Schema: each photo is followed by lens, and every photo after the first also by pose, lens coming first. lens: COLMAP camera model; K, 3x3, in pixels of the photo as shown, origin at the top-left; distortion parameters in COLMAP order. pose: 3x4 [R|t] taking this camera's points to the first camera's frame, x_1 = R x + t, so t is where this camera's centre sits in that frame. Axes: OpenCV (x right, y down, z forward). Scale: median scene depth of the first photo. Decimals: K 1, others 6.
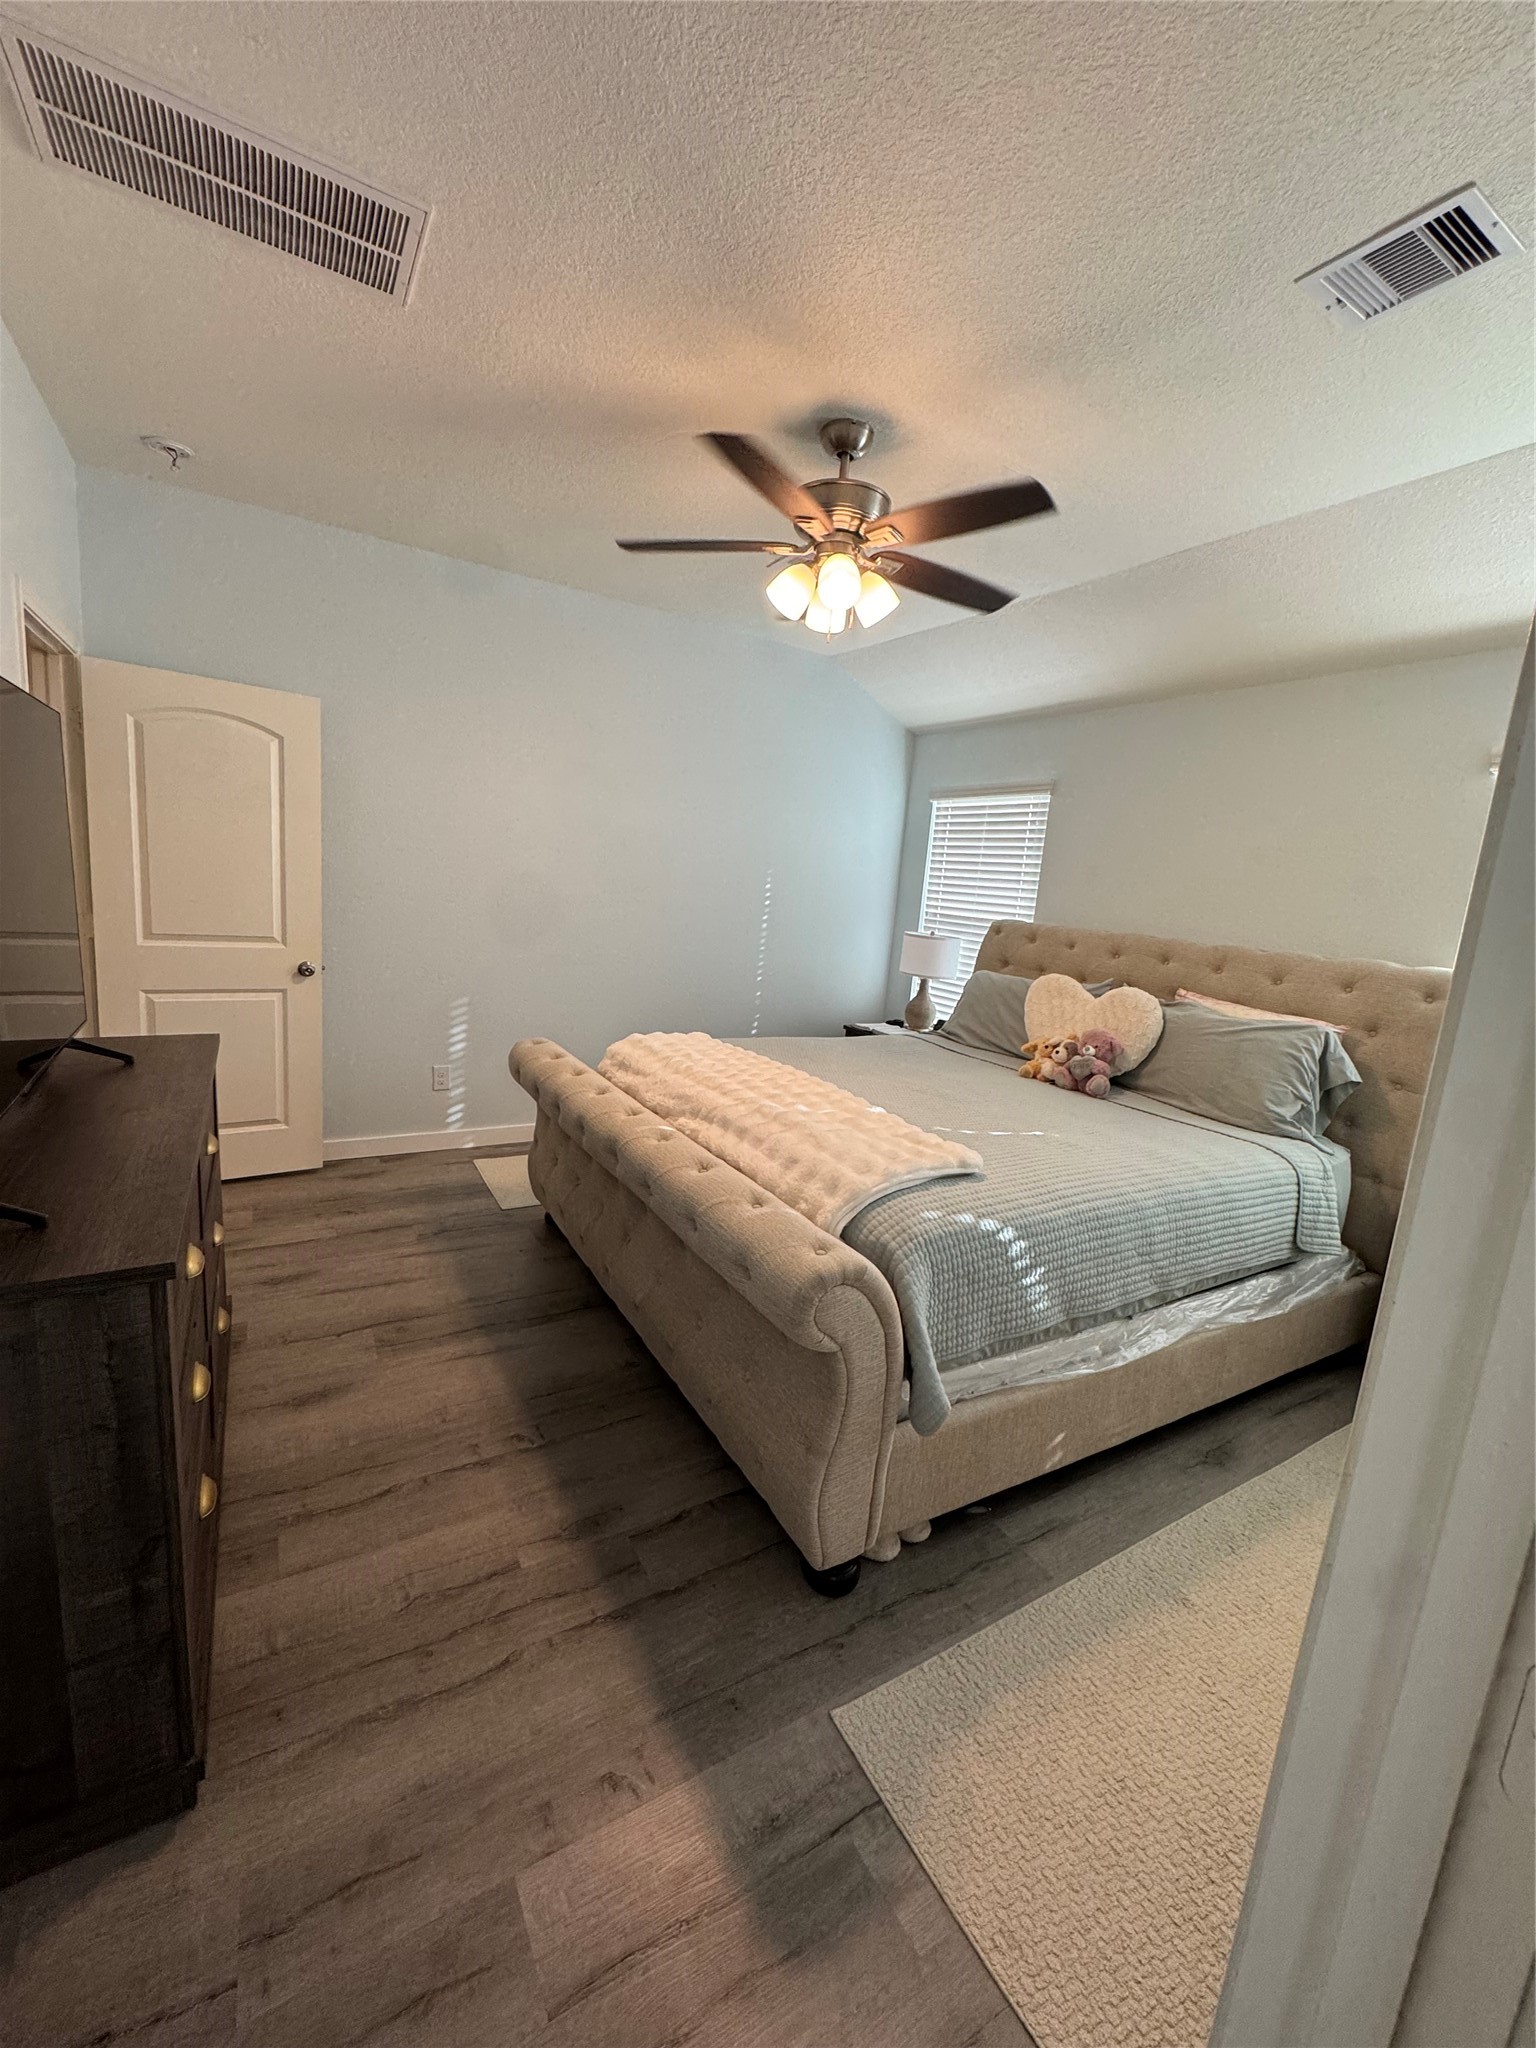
lens RADIAL K [[824.1, 0, 764.2], [0, 824.1, 1022.5], [0, 0, 1]] dist [-0.003382, -0.000356]
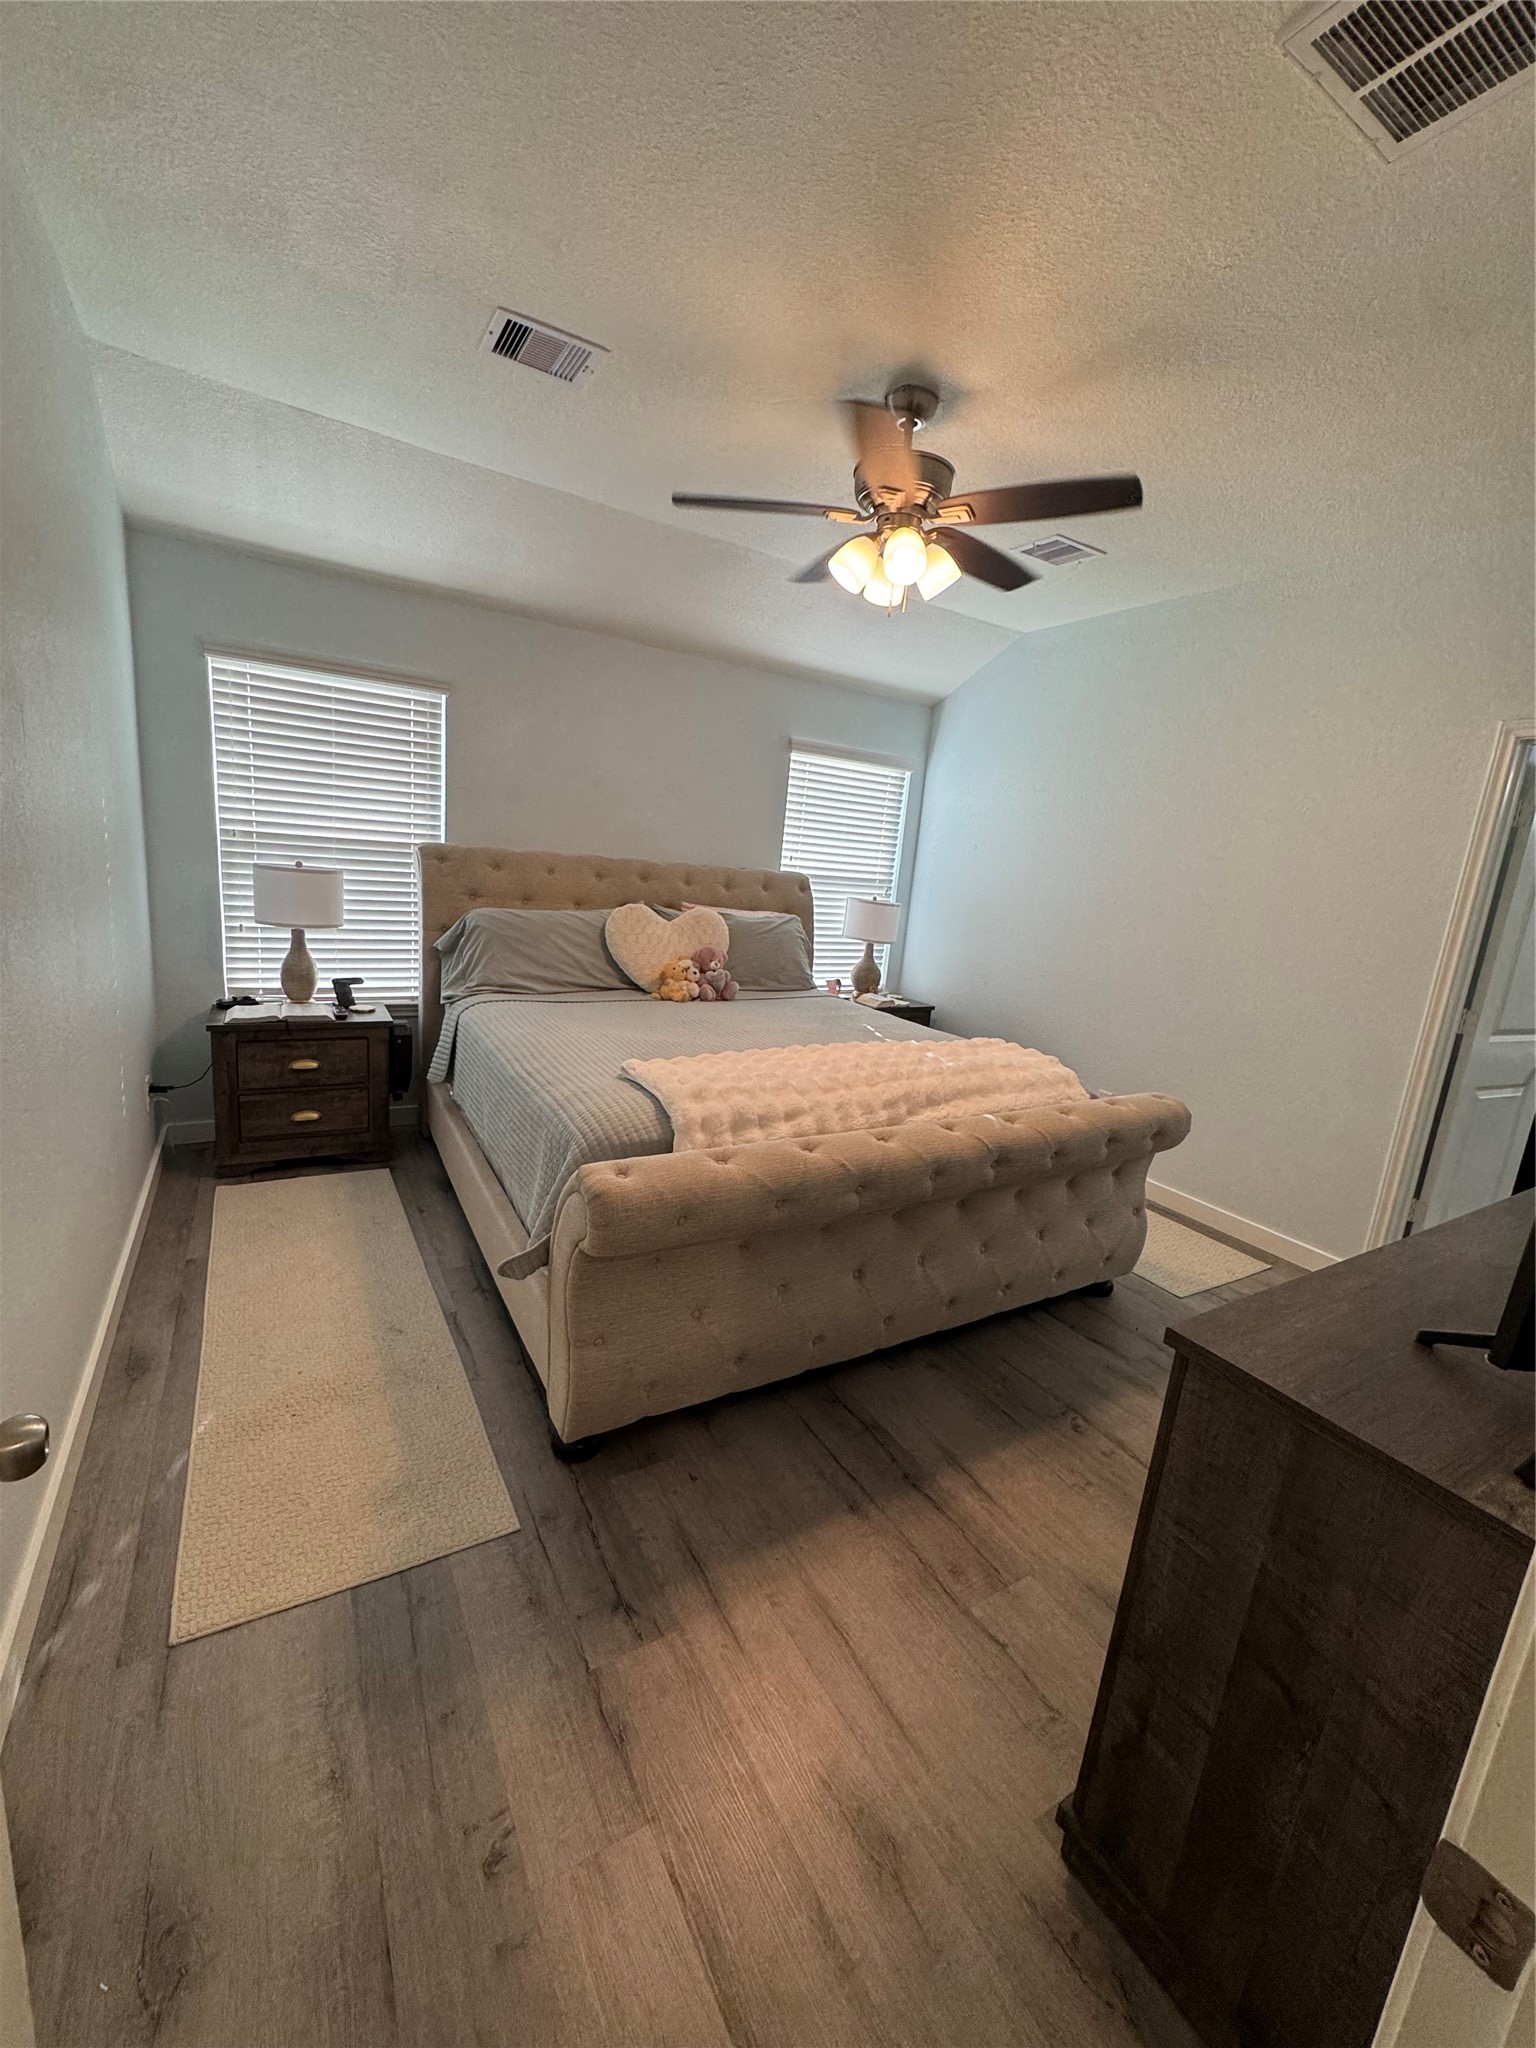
lens RADIAL K [[824.1, 0, 772.4], [0, 824.1, 1024.8], [0, 0, 1]] dist [-0.003382, -0.000356]
pose [[-0.002529, -0.287411, 0.957804, -0.768094], [0.084889, 0.954288, 0.286580, -0.215870], [-0.996387, 0.082032, 0.021985, 0.873725]]
